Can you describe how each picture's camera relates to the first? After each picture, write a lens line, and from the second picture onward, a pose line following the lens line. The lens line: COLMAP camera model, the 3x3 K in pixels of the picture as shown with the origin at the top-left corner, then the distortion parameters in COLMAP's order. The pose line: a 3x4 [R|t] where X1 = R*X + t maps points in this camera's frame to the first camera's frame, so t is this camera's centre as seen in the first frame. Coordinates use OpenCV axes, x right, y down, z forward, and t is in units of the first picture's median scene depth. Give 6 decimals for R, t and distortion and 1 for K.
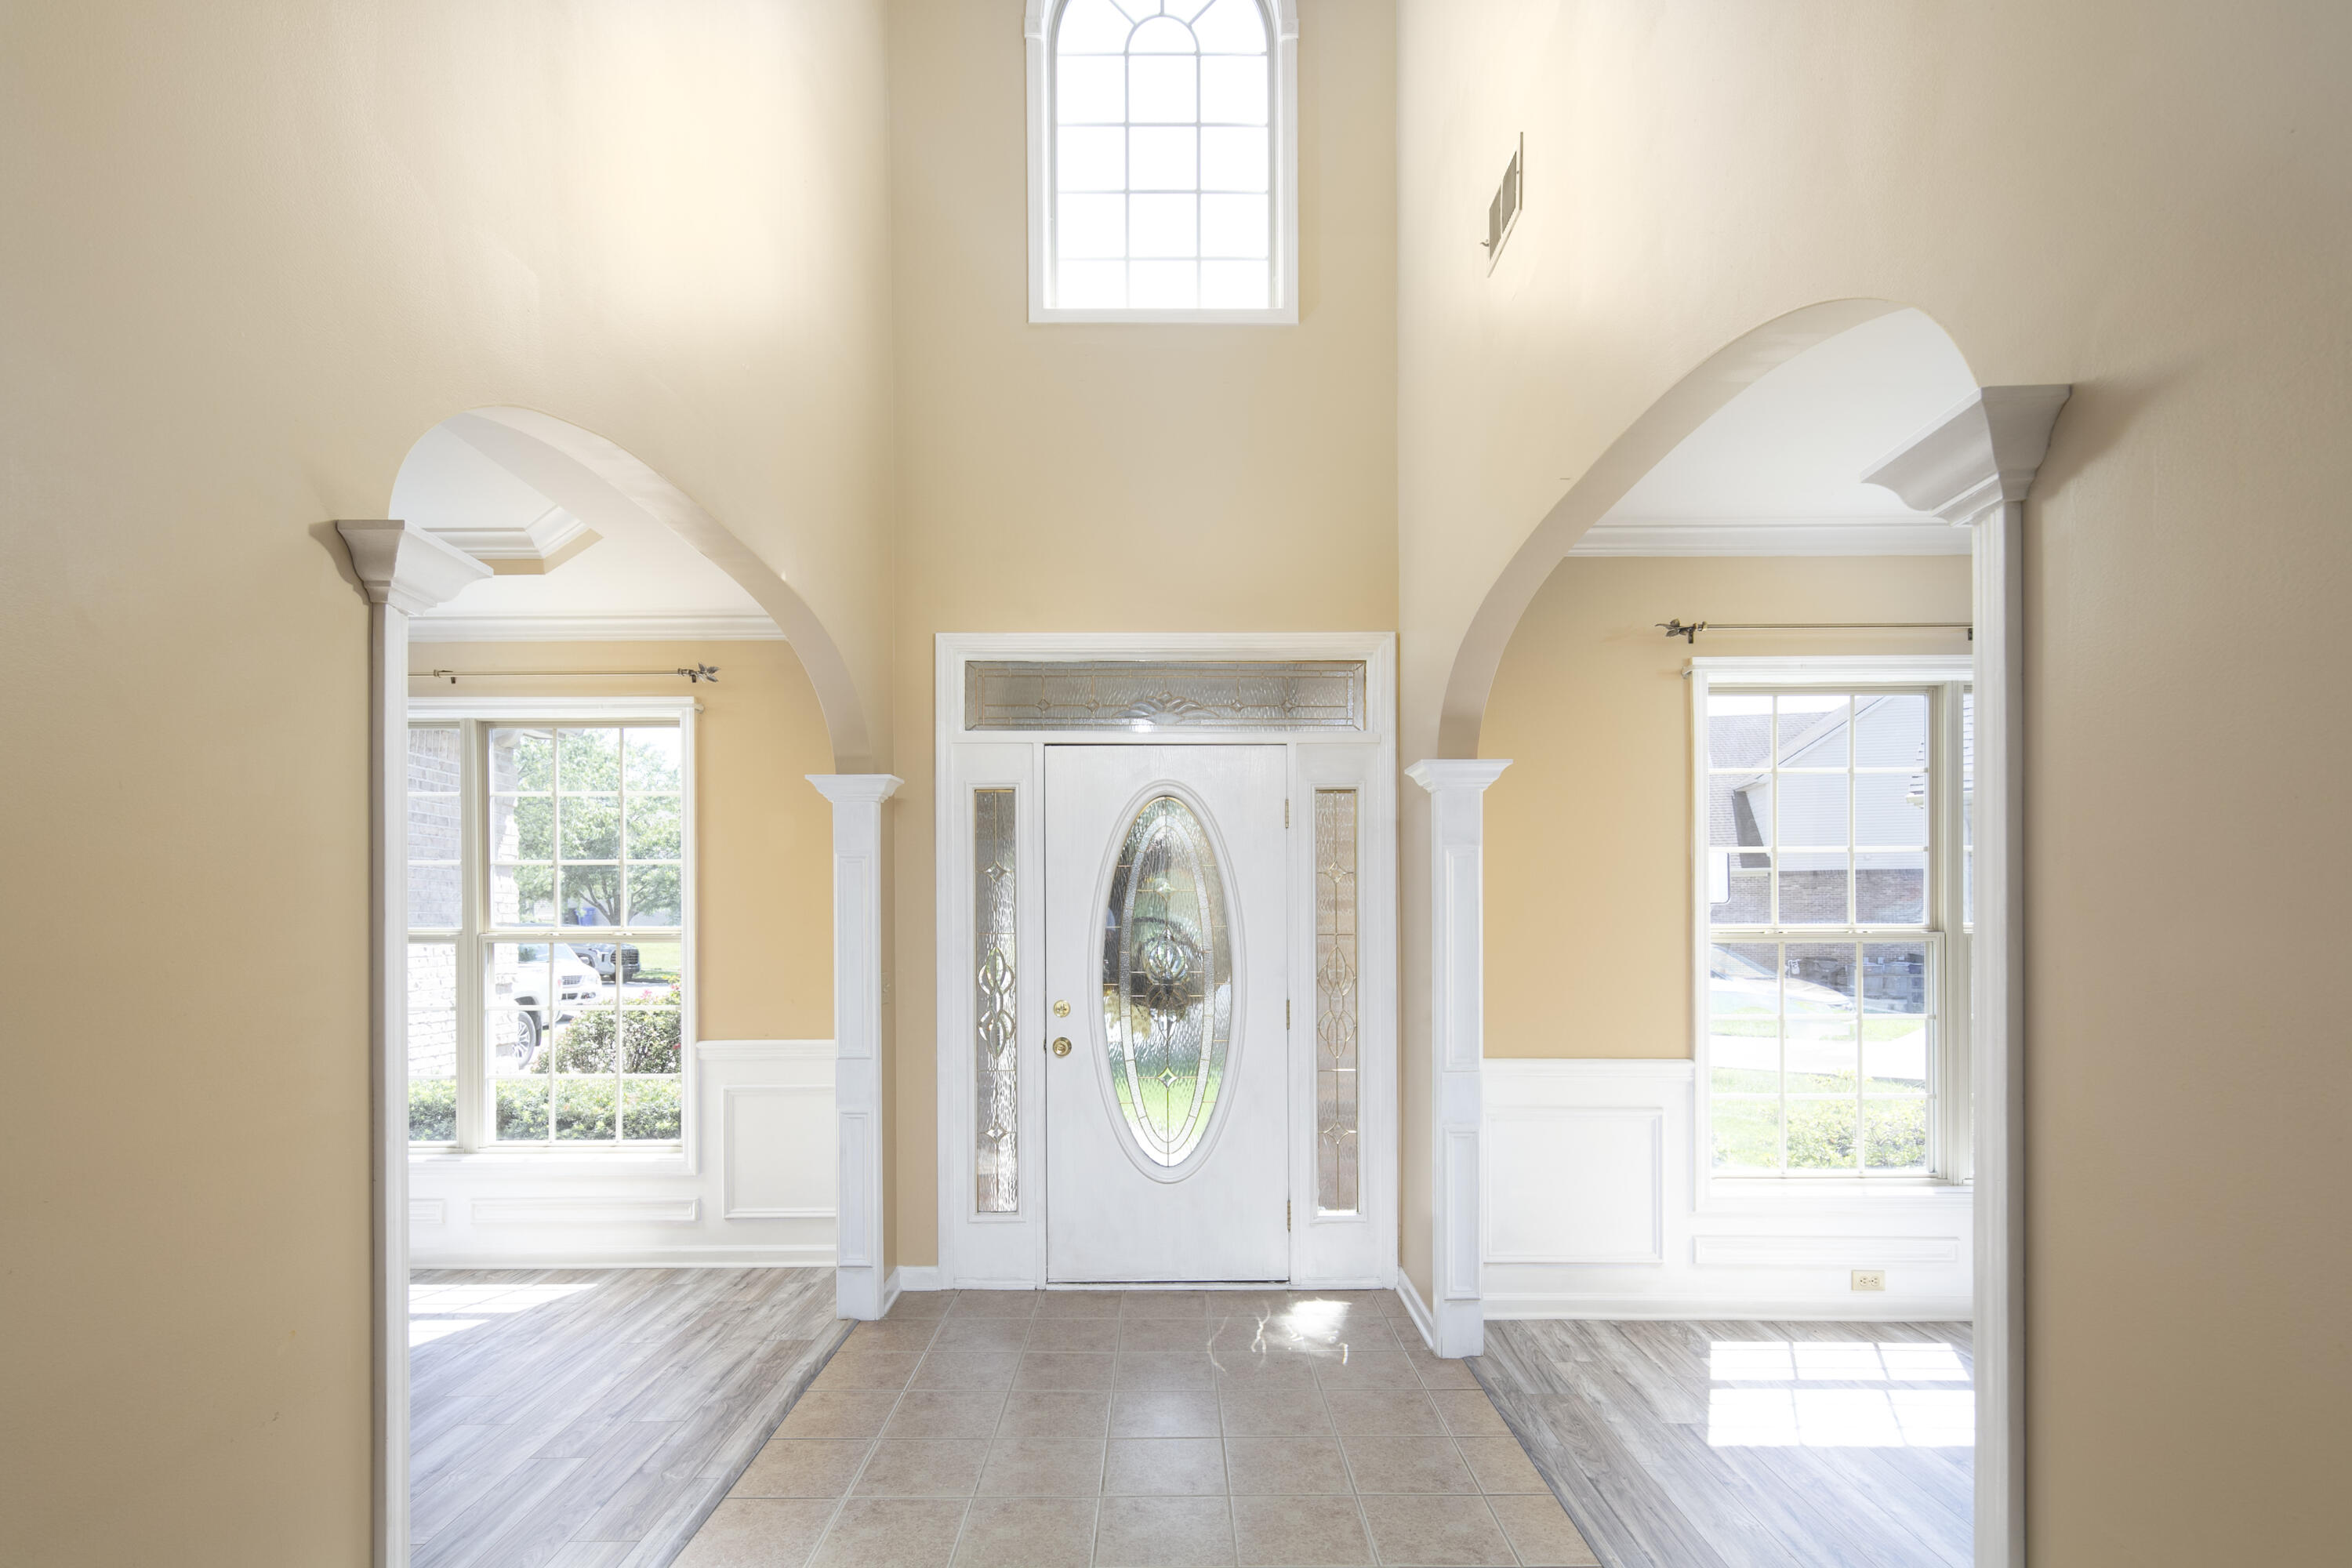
lens RADIAL K [[1144.2, 0, 1178.3], [0, 1144.2, 922.8], [0, 0, 1]] dist [0.015399, -0.000517]
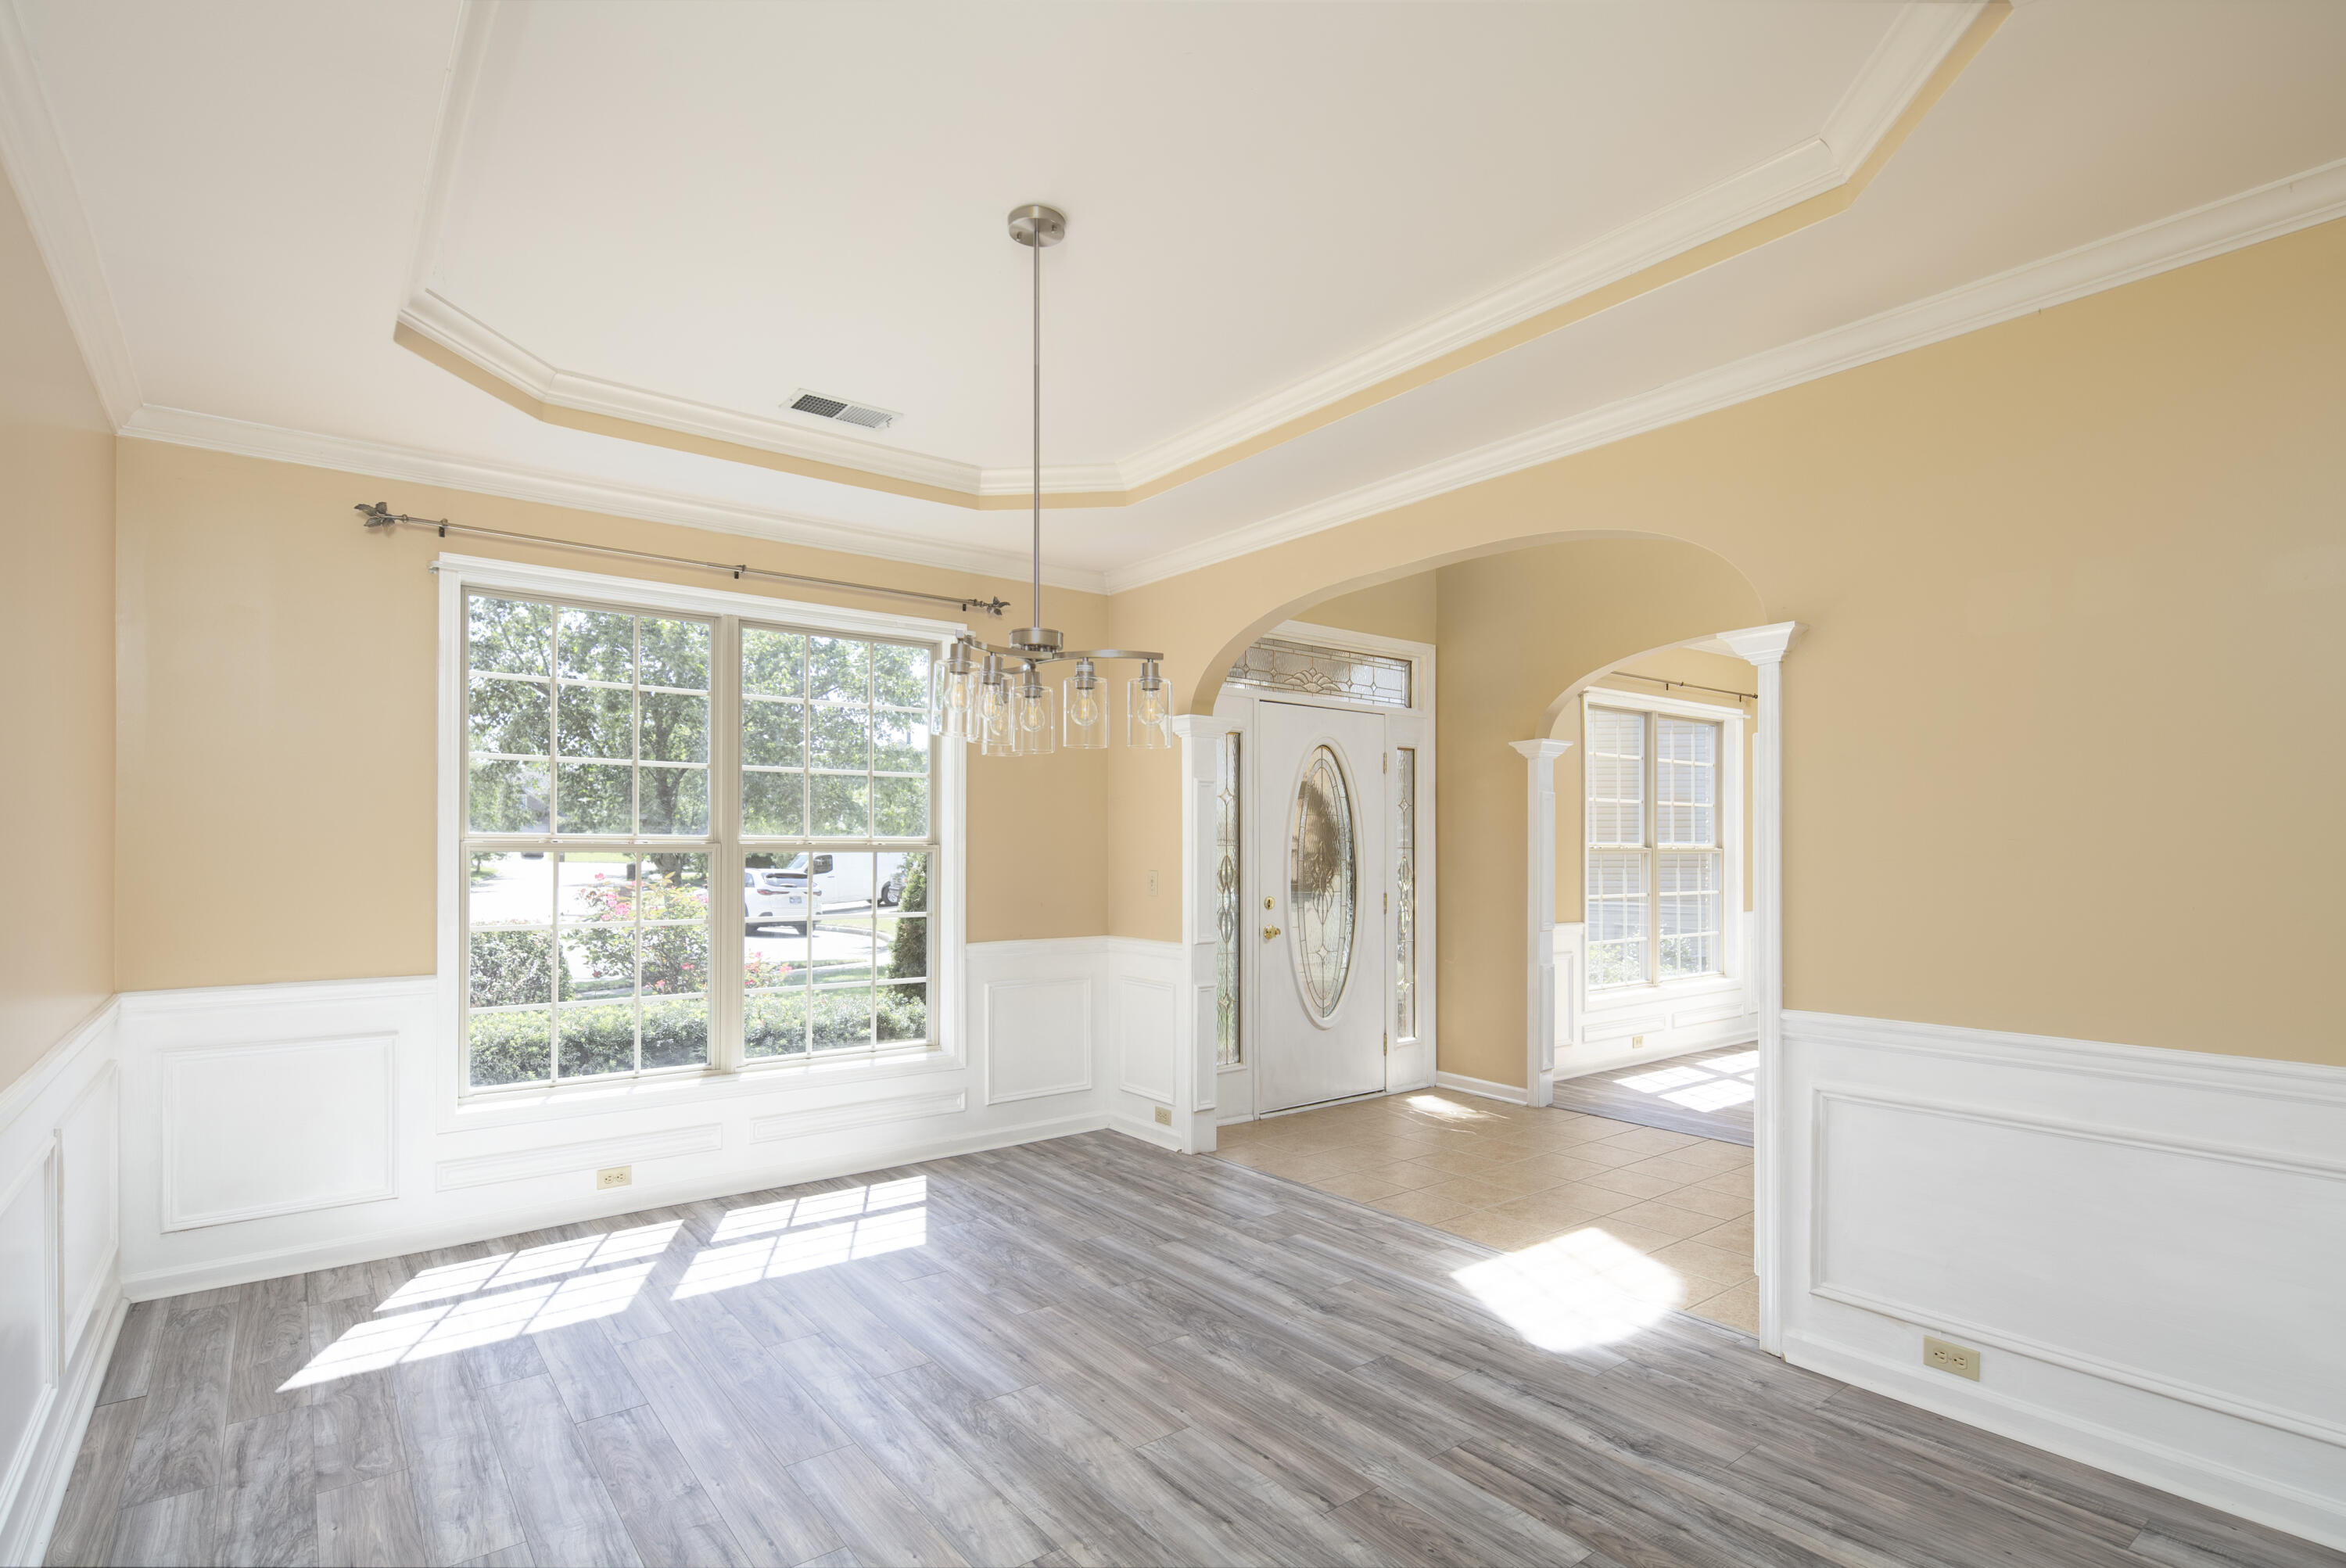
lens RADIAL K [[1141.3, 0, 1187.4], [0, 1141.3, 845.4], [0, 0, 1]] dist [0.015399, -0.000517]
pose [[0.783133, 0.006785, 0.621817, -0.933765], [-0.007449, 0.999971, -0.001531, 0.011185], [-0.621809, -0.003433, 0.783161, 0.031925]]
